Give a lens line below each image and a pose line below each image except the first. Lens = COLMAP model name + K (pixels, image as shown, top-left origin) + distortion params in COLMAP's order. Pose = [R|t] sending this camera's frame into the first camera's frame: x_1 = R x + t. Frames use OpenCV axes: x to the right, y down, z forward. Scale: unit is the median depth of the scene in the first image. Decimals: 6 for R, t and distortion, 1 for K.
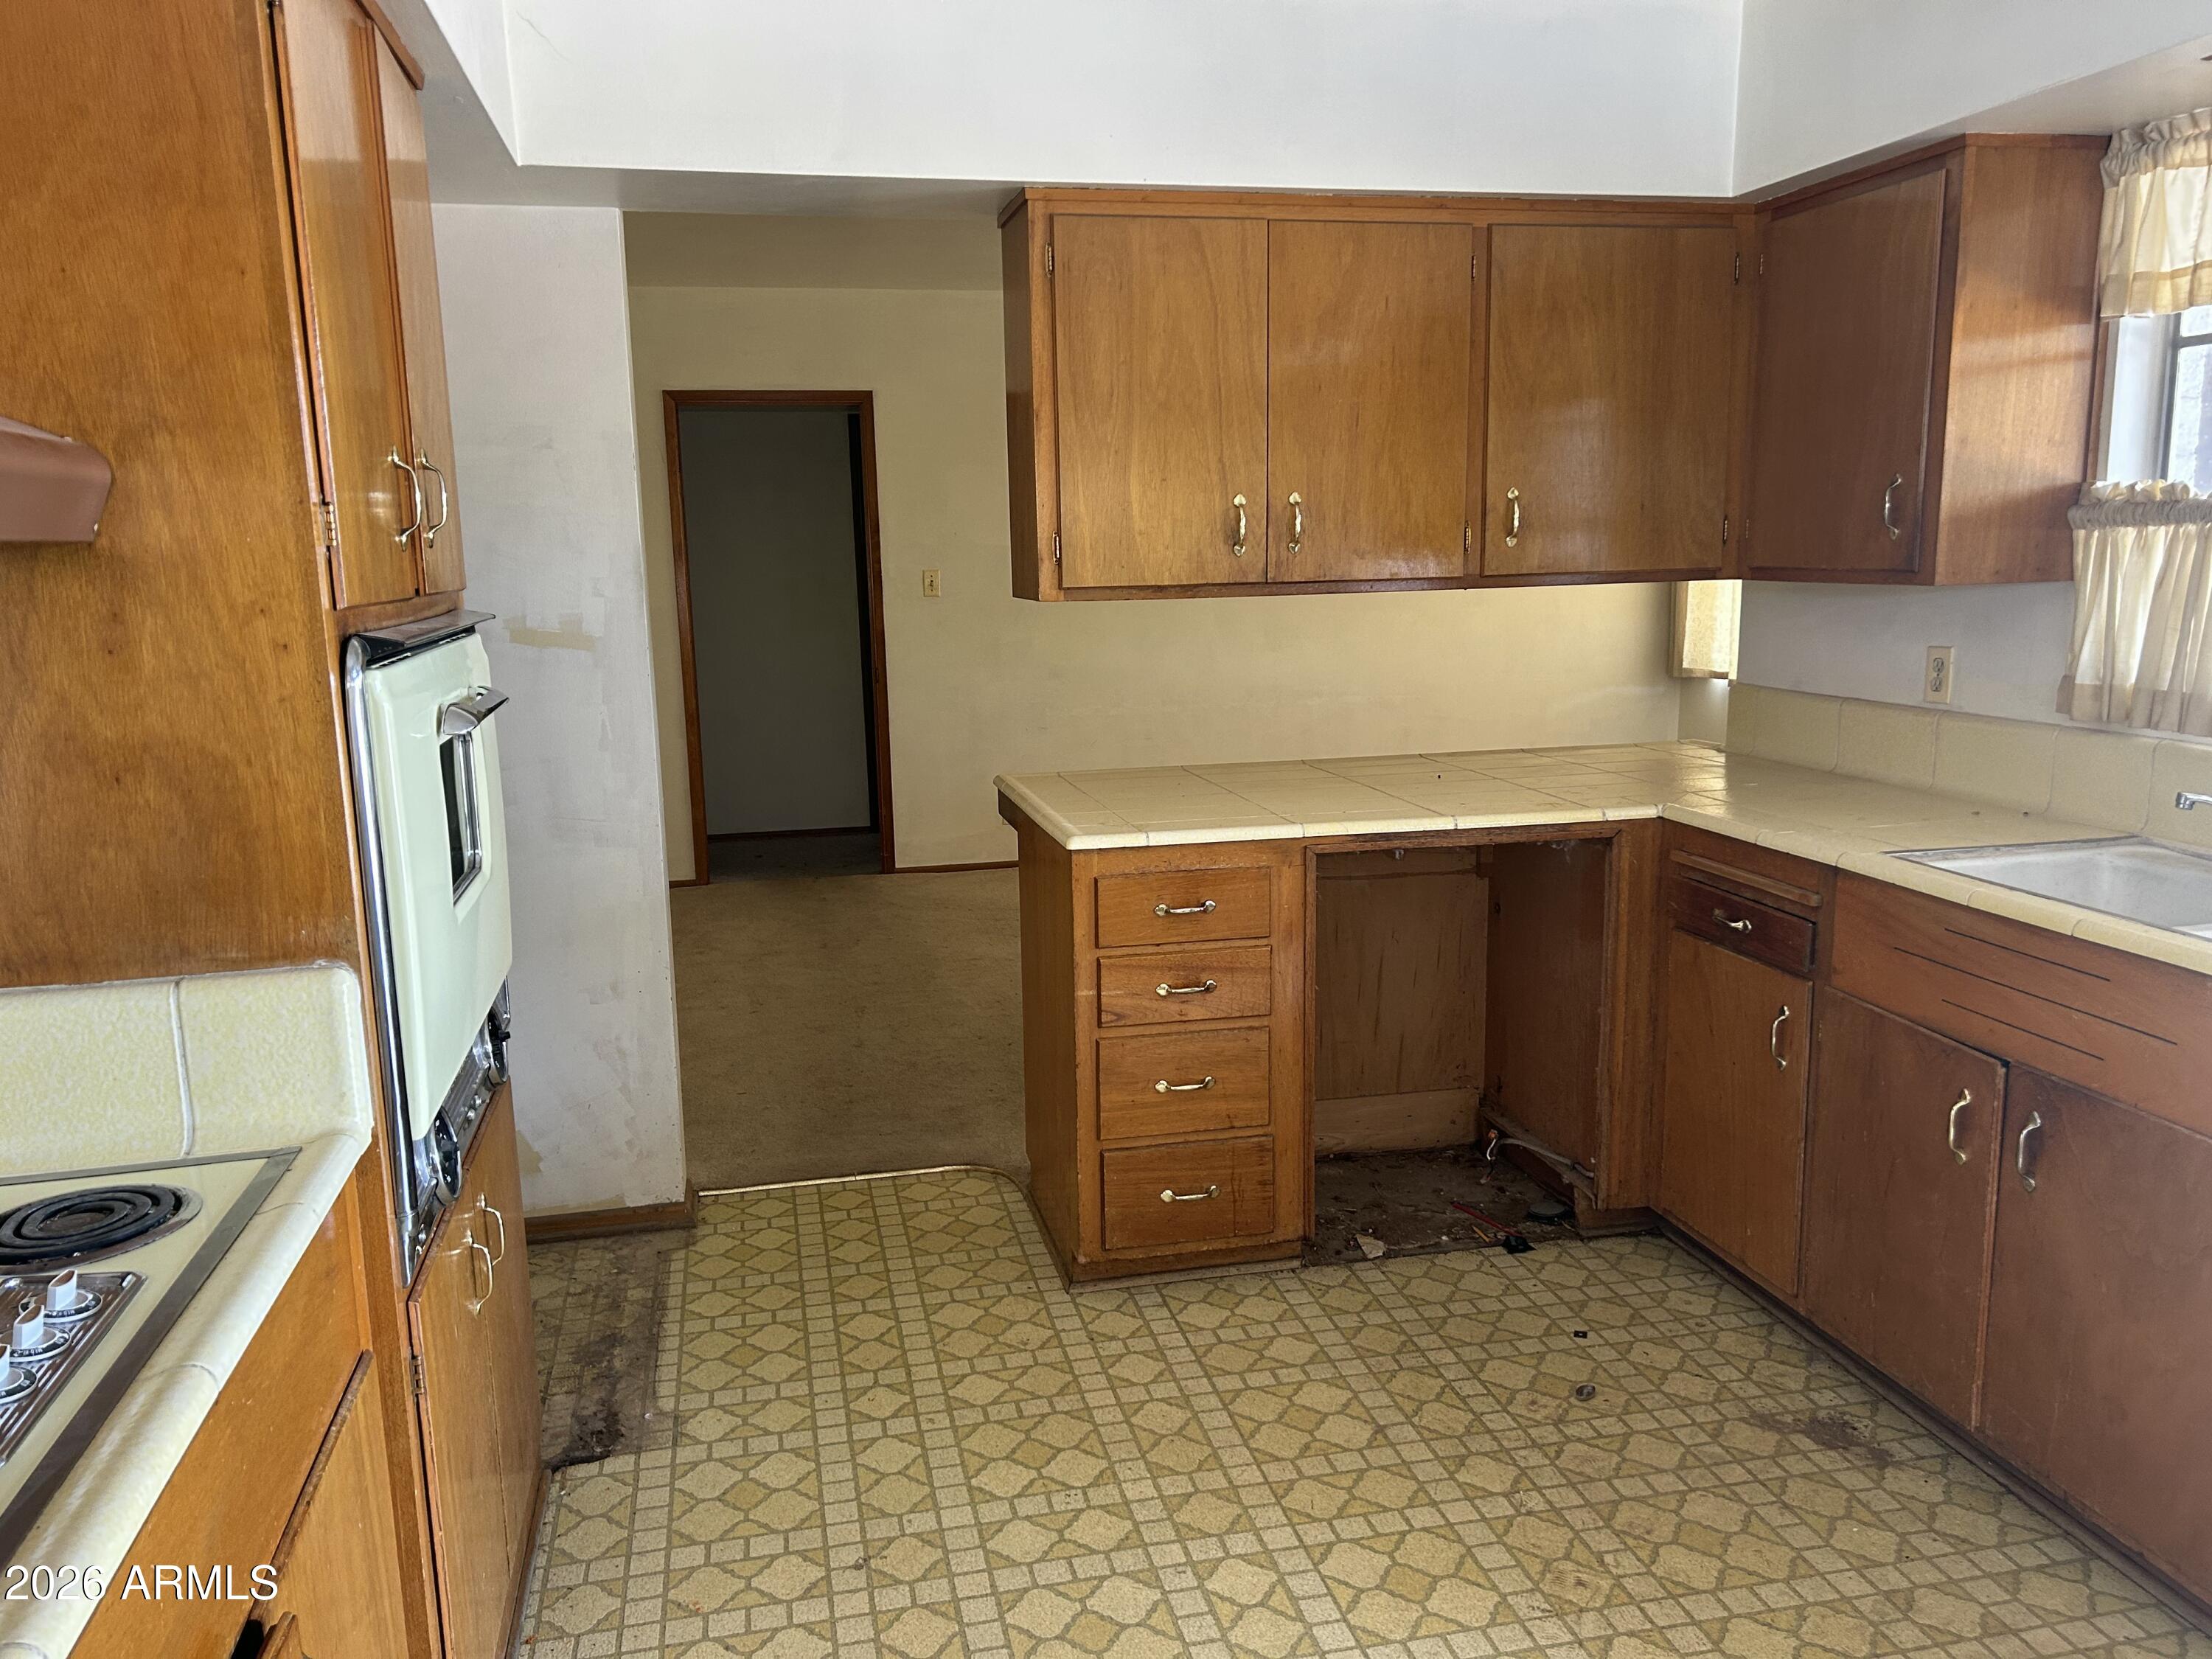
lens RADIAL K [[1660.8, 0, 1103.7], [0, 1660.8, 816.5], [0, 0, 1]] dist [0.071709, -0.079739]
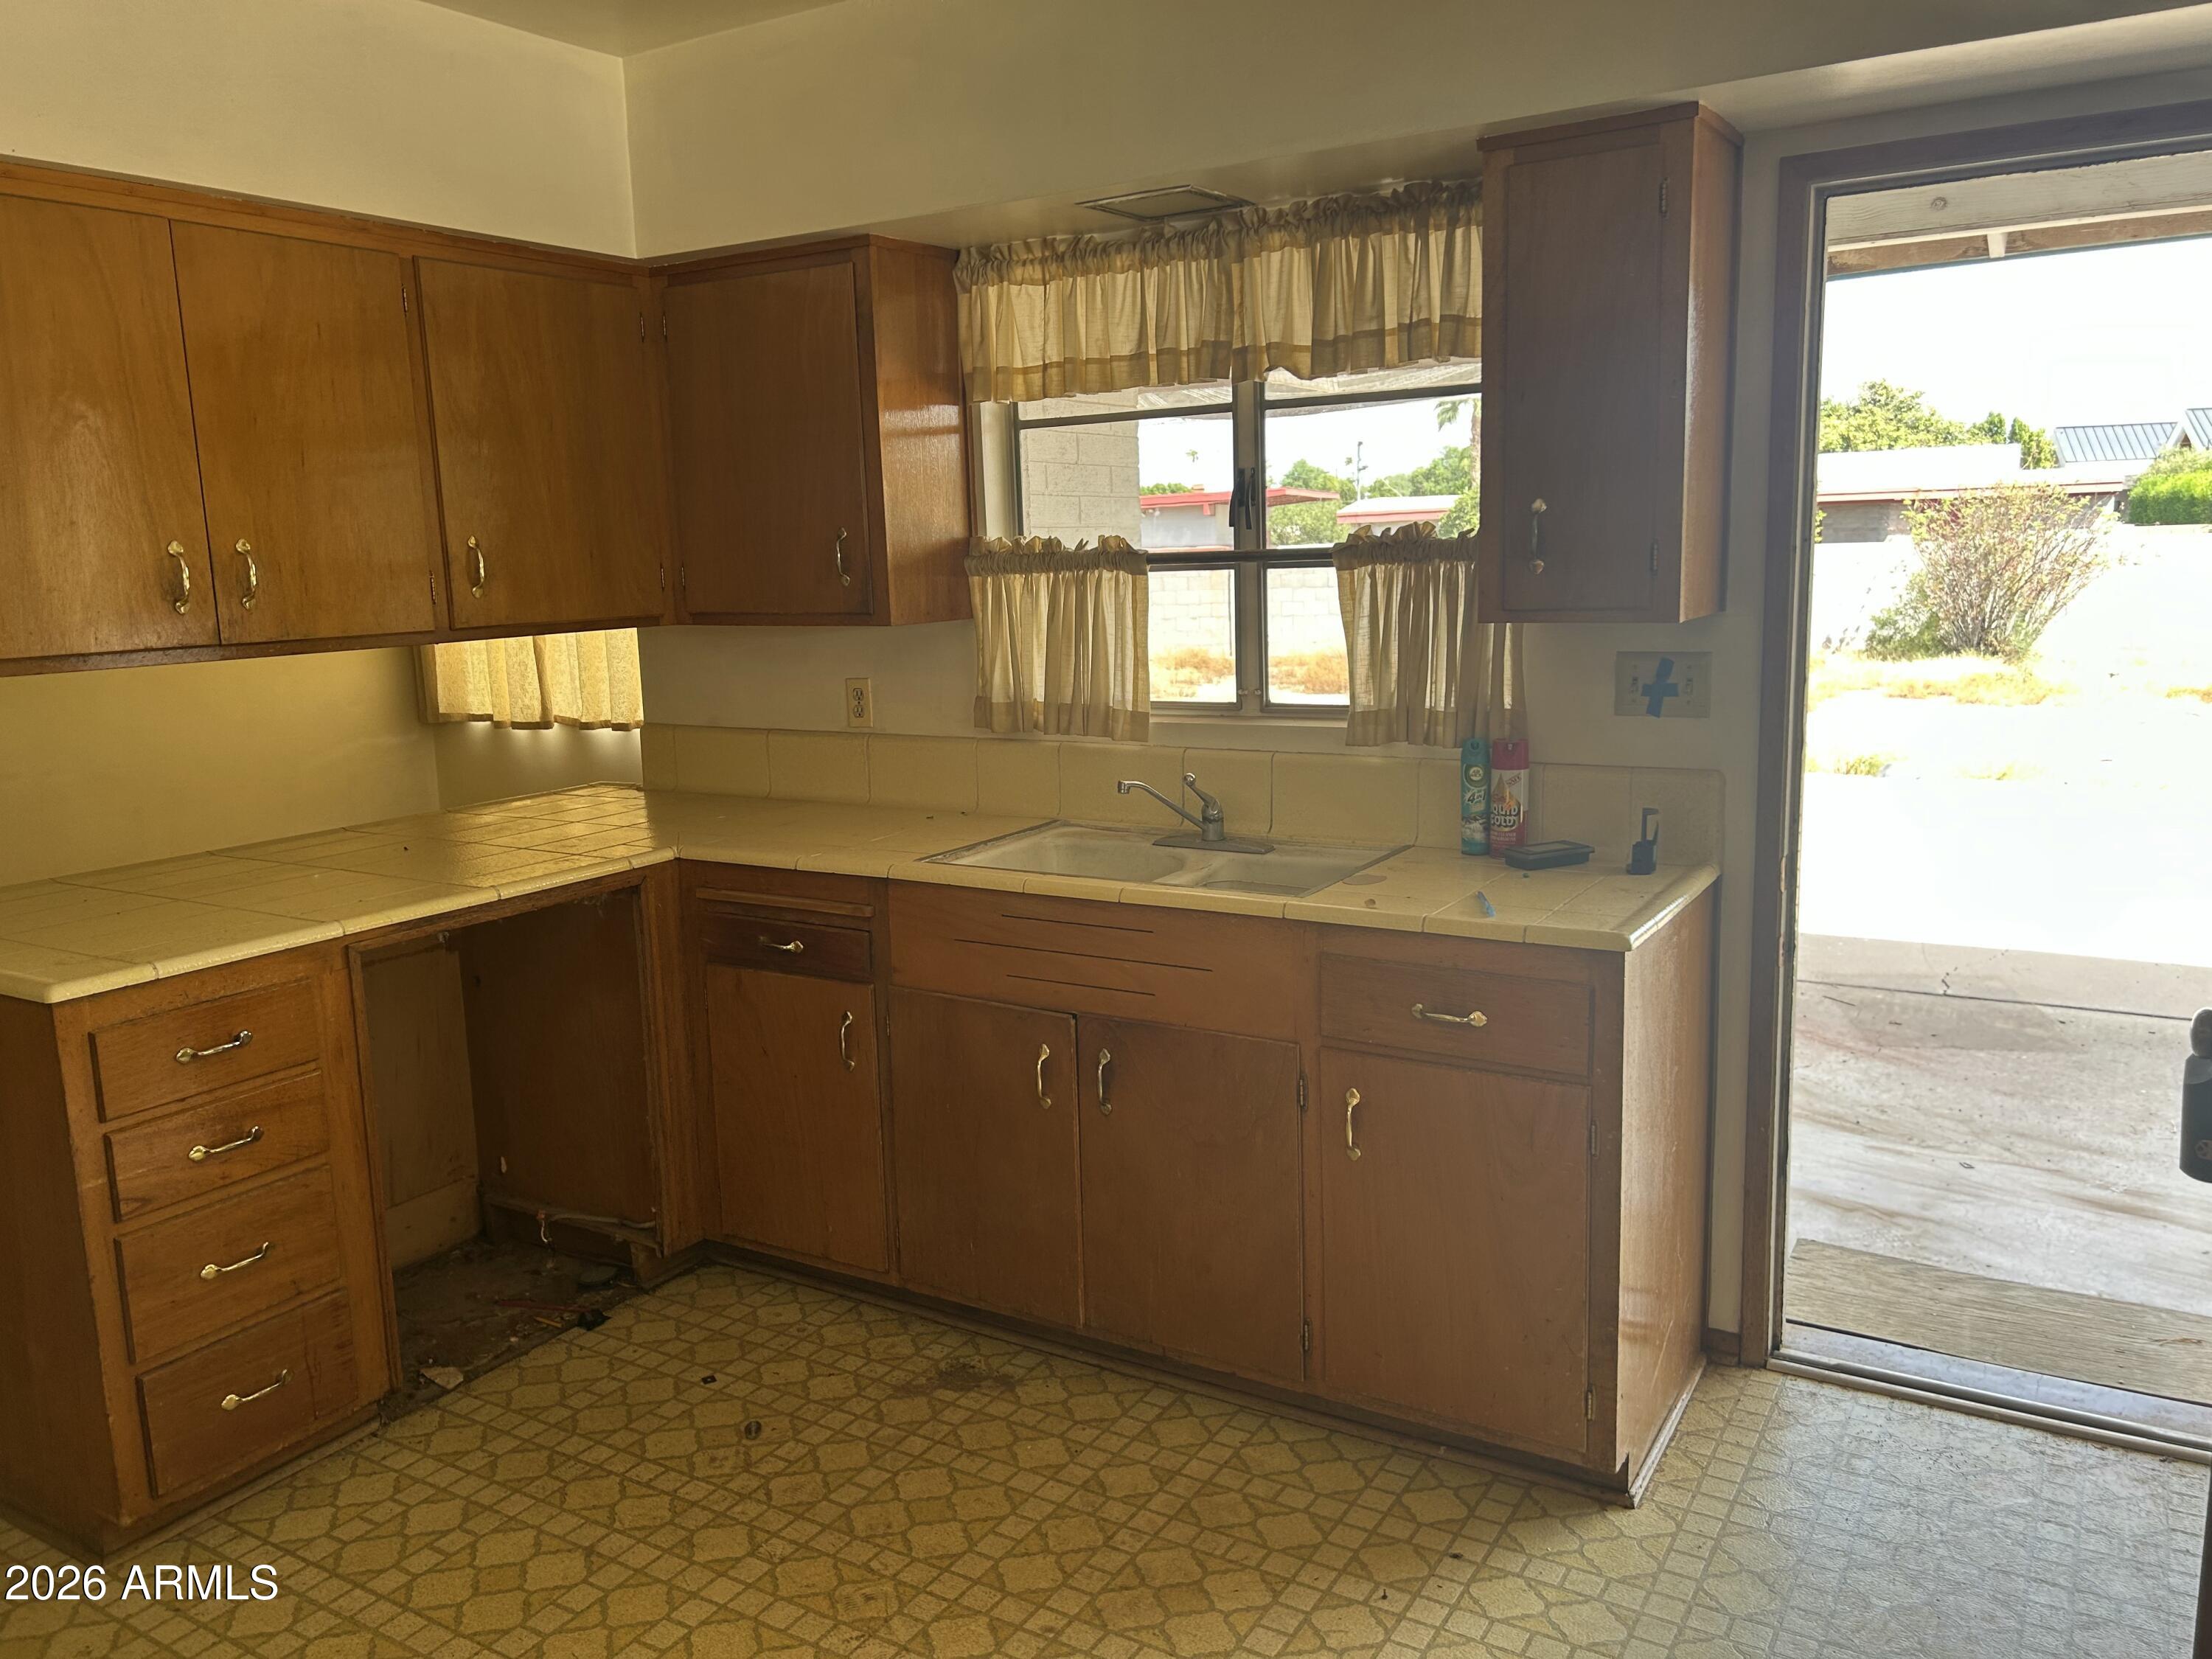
lens RADIAL K [[1660.8, 0, 1101.3], [0, 1660.8, 809.8], [0, 0, 1]] dist [0.071709, -0.079739]
pose [[0.703274, -0.116521, 0.701304, -0.214230], [0.134935, 0.990423, 0.029244, -0.026024], [-0.697996, 0.074064, 0.712262, 0.098369]]
